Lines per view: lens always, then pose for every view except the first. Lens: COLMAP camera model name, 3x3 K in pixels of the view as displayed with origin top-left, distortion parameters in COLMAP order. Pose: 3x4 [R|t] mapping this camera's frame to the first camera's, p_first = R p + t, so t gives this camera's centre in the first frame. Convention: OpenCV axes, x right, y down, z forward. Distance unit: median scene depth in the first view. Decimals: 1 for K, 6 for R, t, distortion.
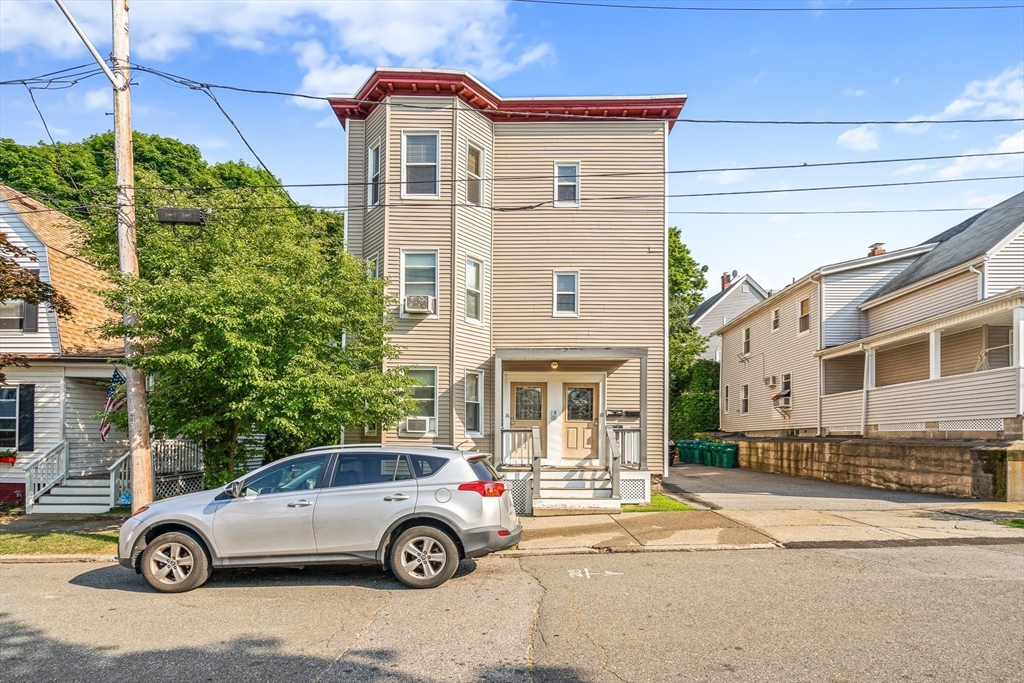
lens RADIAL K [[745.9, 0, 512.0], [0, 745.9, 341.5], [0, 0, 1]] dist [0.006202, 0.001809]
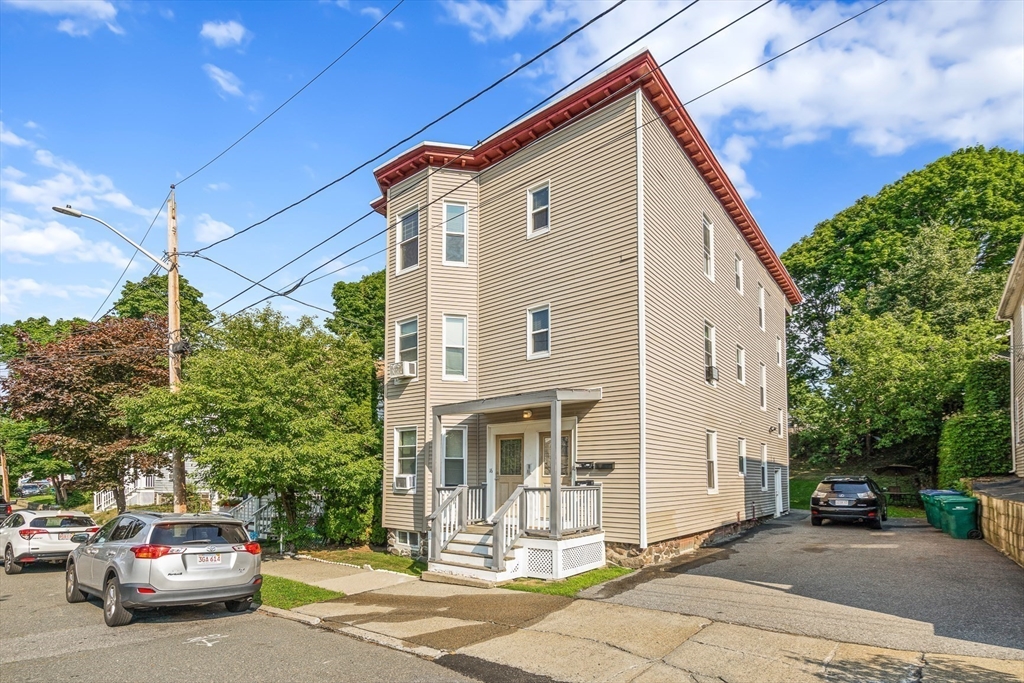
lens RADIAL K [[745.9, 0, 512.0], [0, 745.9, 341.5], [0, 0, 1]] dist [0.006202, 0.001809]
pose [[0.585921, -0.143196, -0.797616, 0.775602], [0.122295, 0.988616, -0.087649, 0.021694], [0.801087, -0.046189, 0.596763, 0.442948]]
